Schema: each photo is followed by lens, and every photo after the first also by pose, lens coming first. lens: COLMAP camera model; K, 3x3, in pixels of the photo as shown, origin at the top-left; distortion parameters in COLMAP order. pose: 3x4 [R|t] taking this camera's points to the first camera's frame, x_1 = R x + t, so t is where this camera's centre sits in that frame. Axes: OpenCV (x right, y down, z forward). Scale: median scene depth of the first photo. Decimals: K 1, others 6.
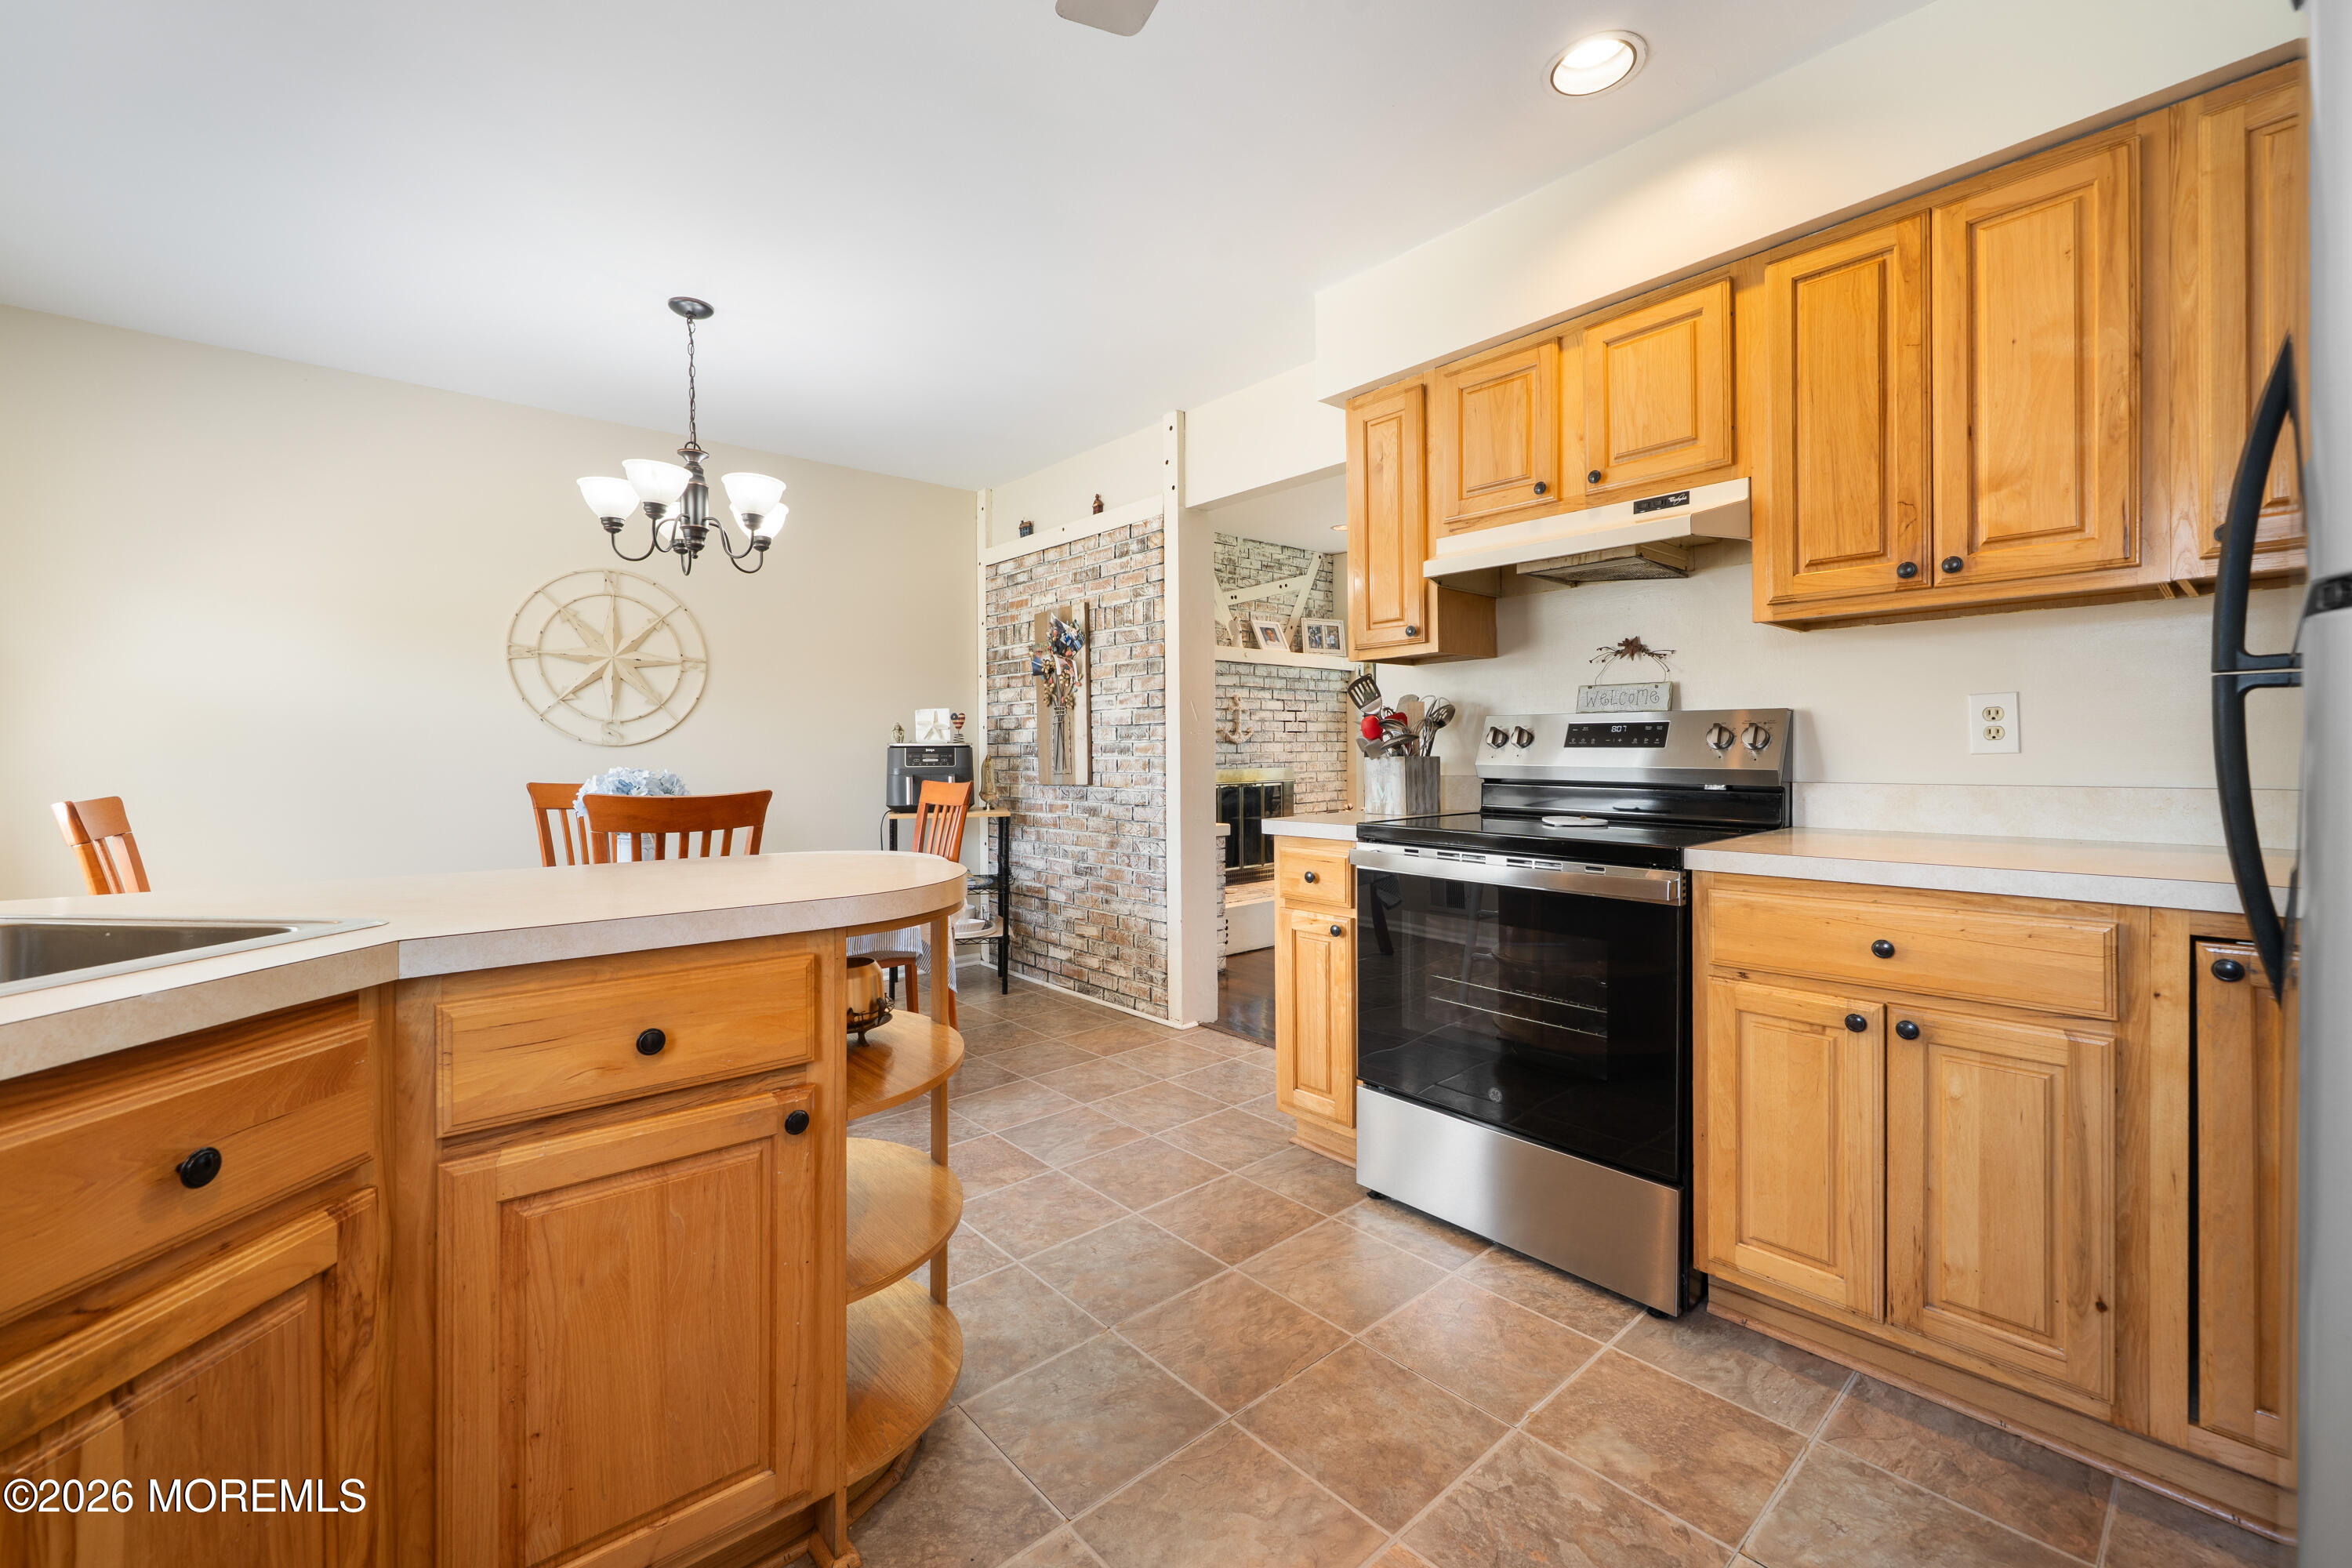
lens RADIAL K [[963.0, 0, 1168.8], [0, 963.0, 754.0], [0, 0, 1]] dist [-0.000445, -0.000040]
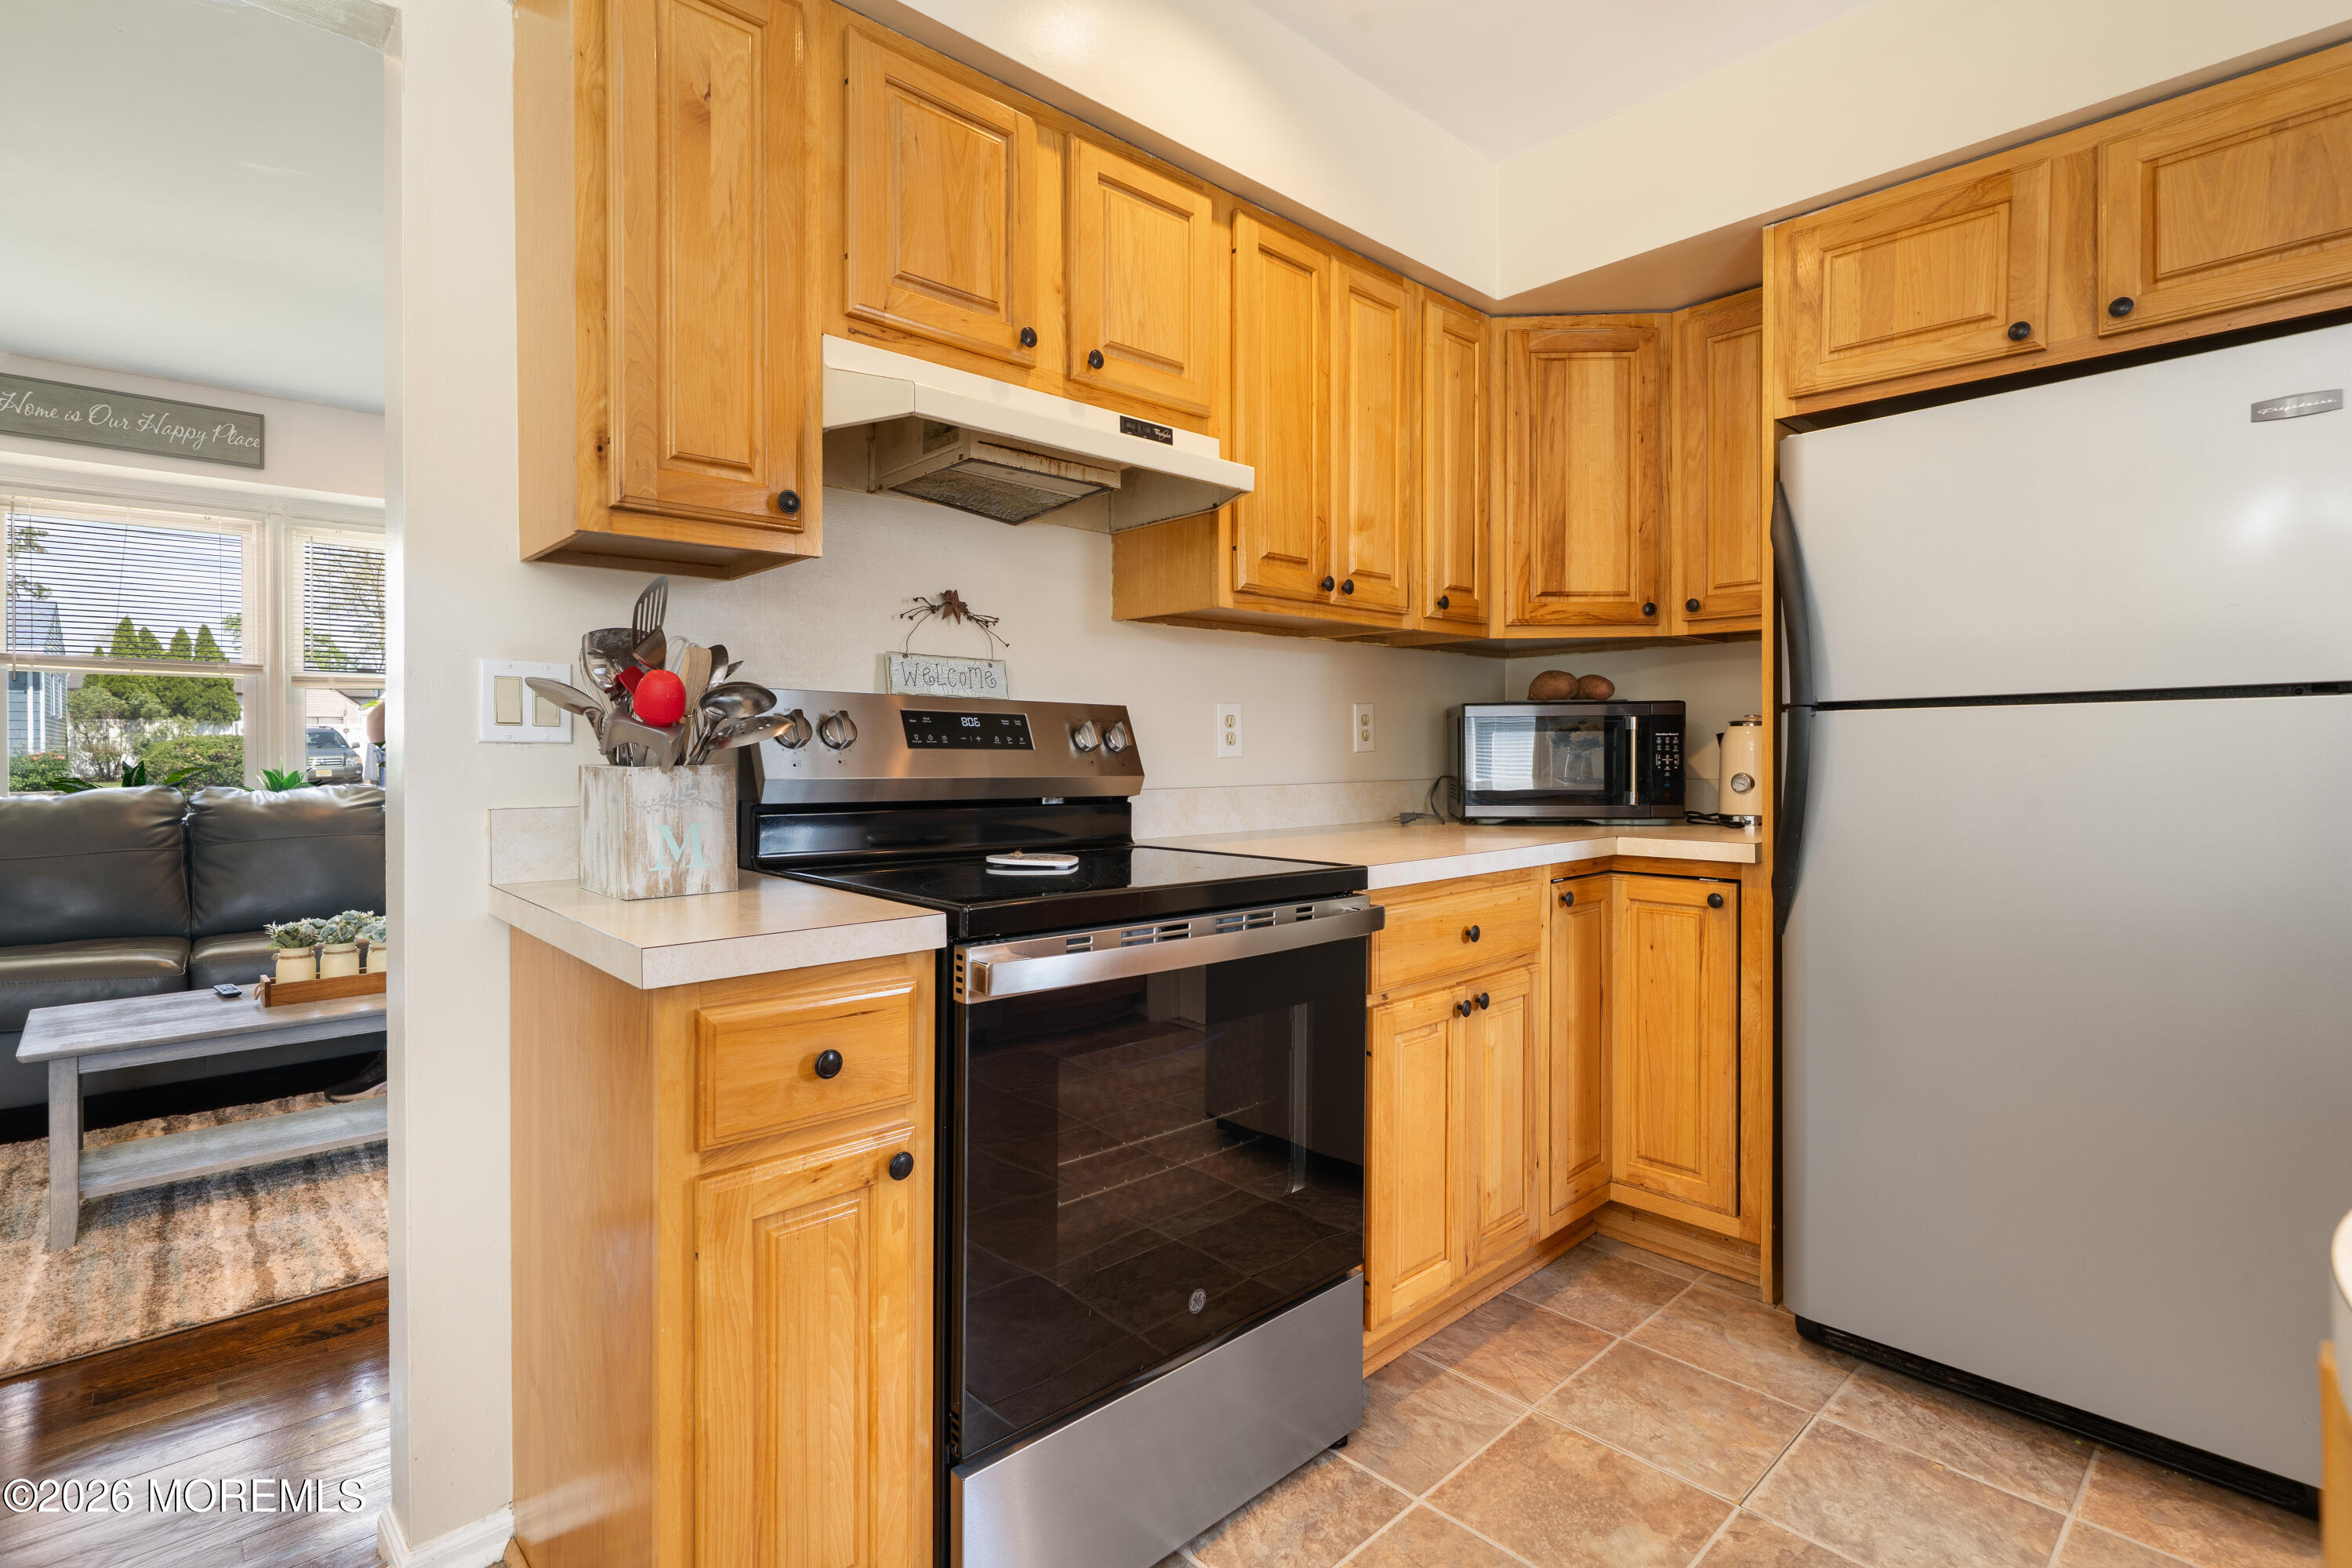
lens RADIAL K [[1116.2, 0, 1169.3], [0, 1116.2, 755.1], [0, 0, 1]] dist [0.000441, 0.000974]
pose [[-0.034609, 0.005441, 0.999386, -0.398264], [0.005983, 0.999968, -0.005237, 0.002854], [-0.999383, 0.005798, -0.034640, 1.067563]]
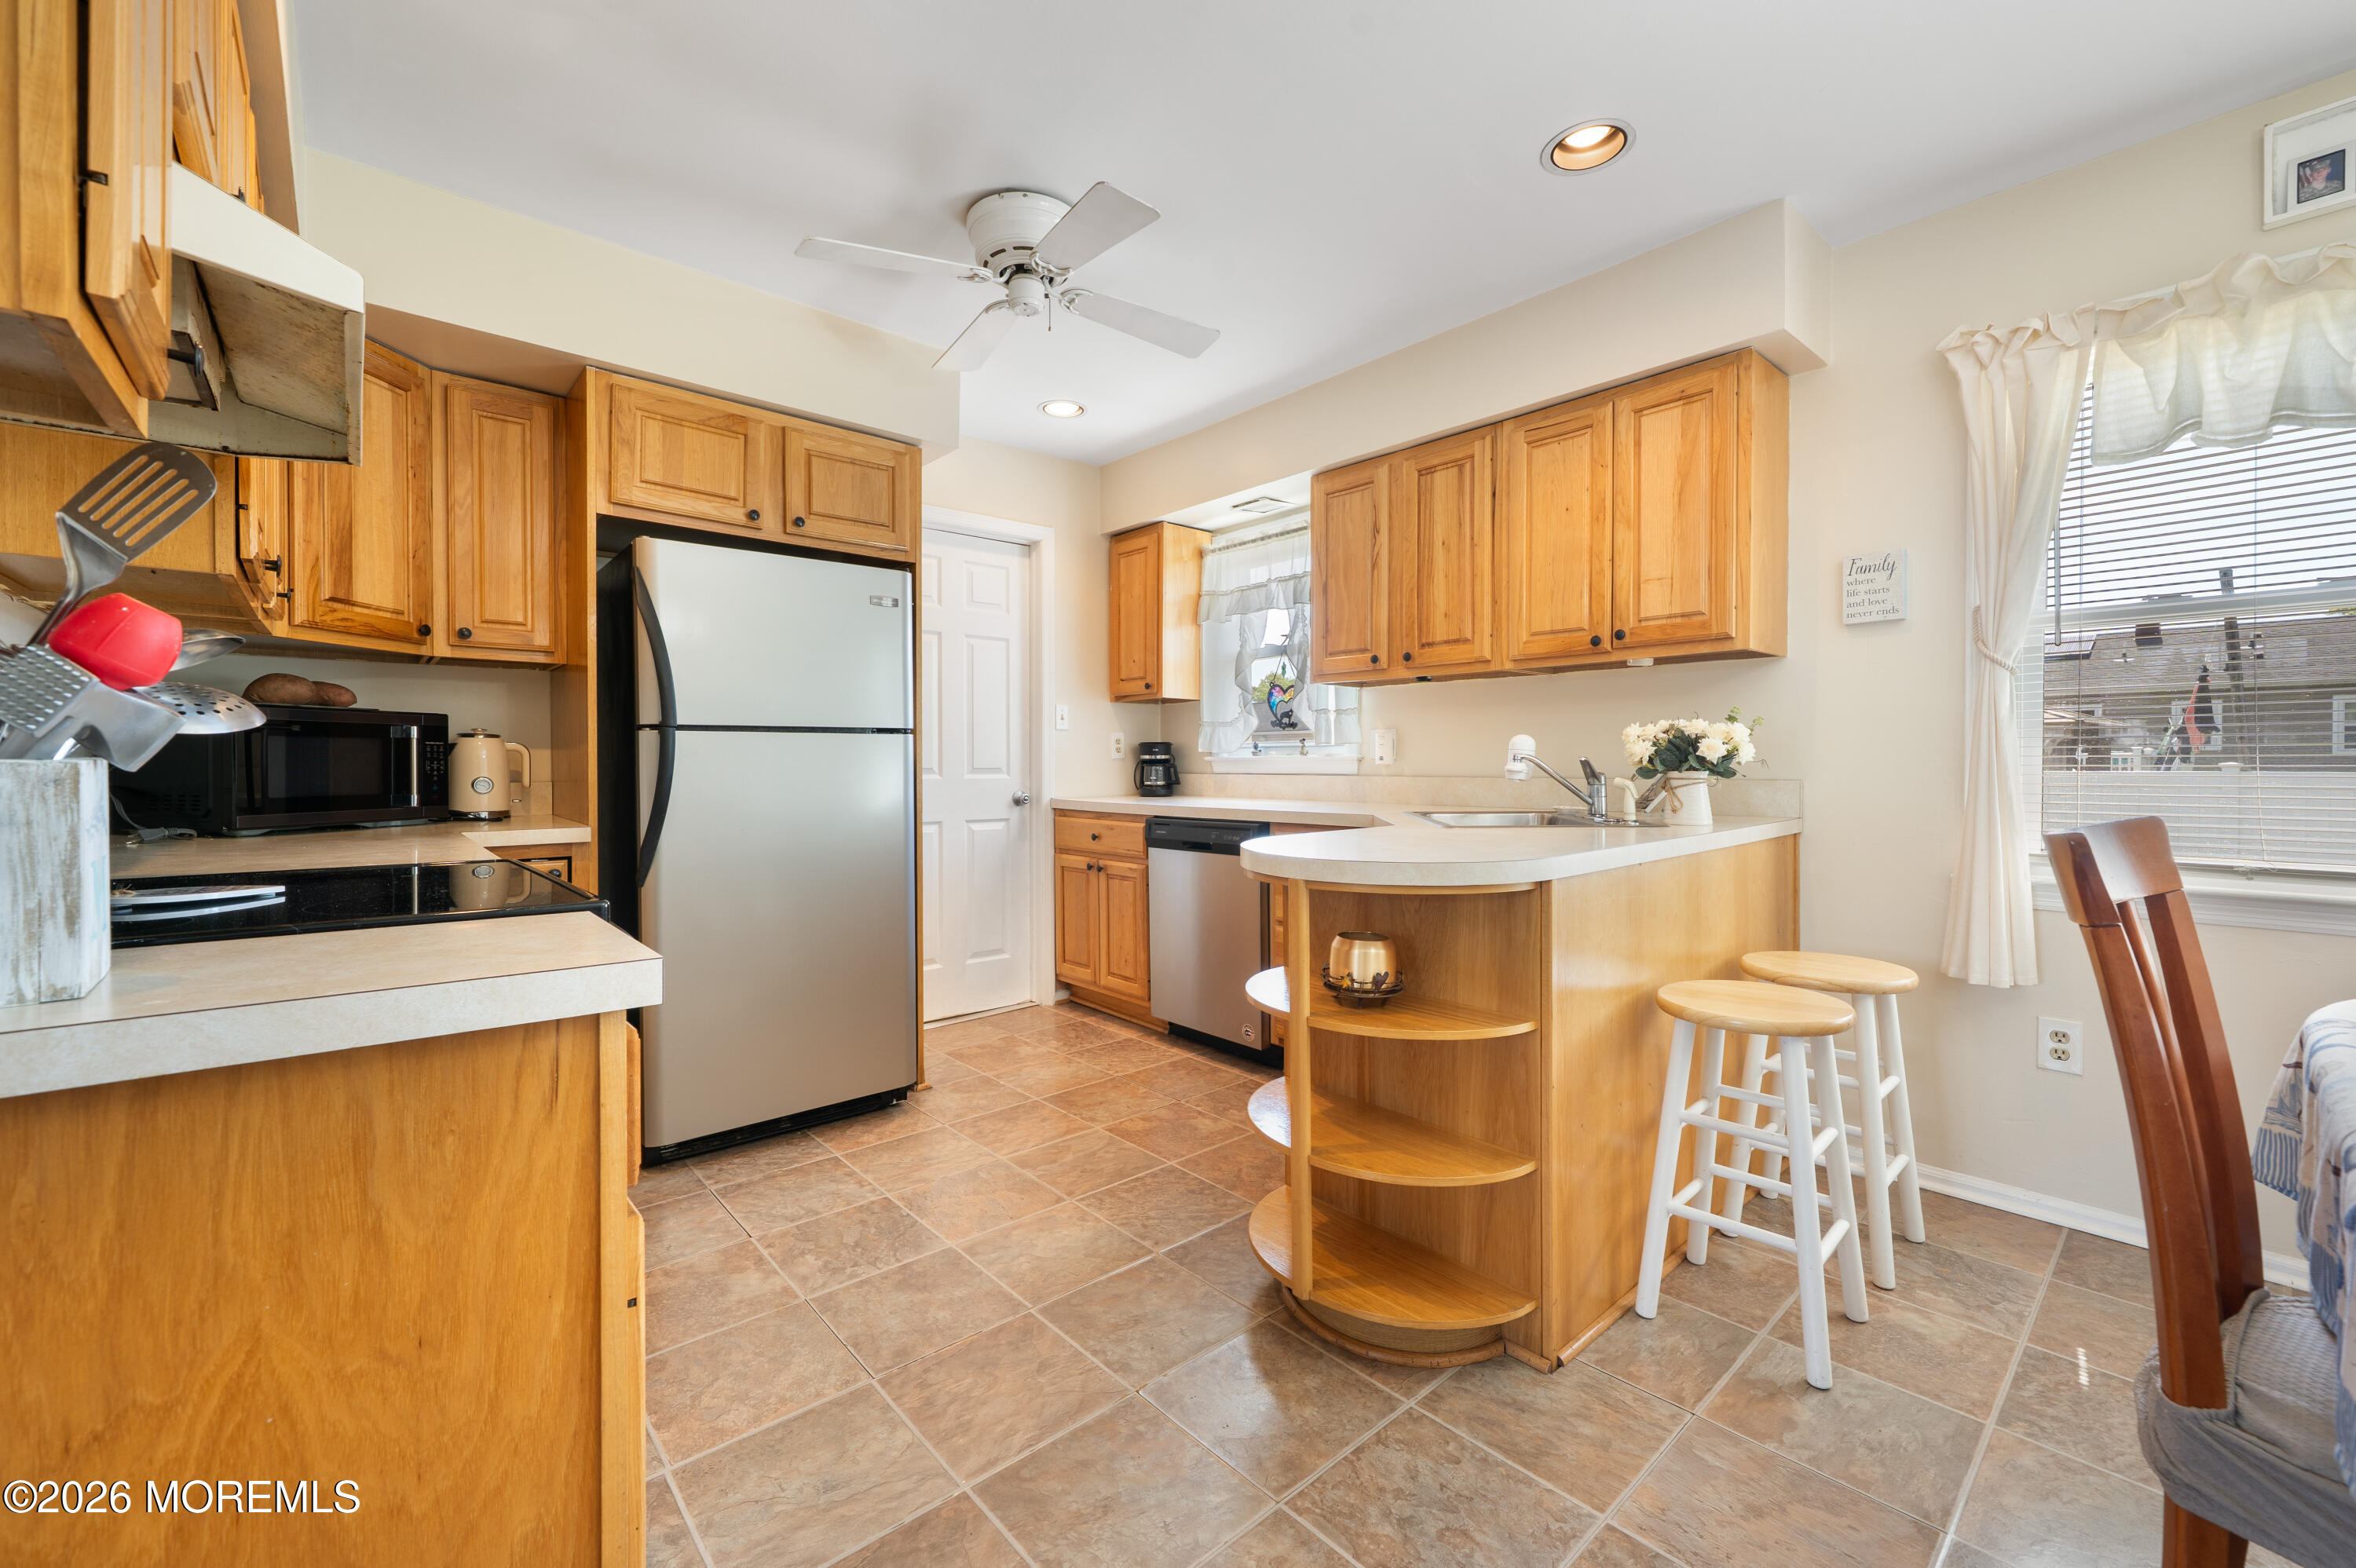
lens RADIAL K [[941.0, 0, 1170.5], [0, 941.0, 771.3], [0, 0, 1]] dist [-0.000091, -0.000016]
pose [[-0.999951, 0.008599, -0.004974, -0.084147], [0.008546, 0.999908, 0.010563, 0.007620], [0.005065, 0.010520, -0.999932, 1.680496]]
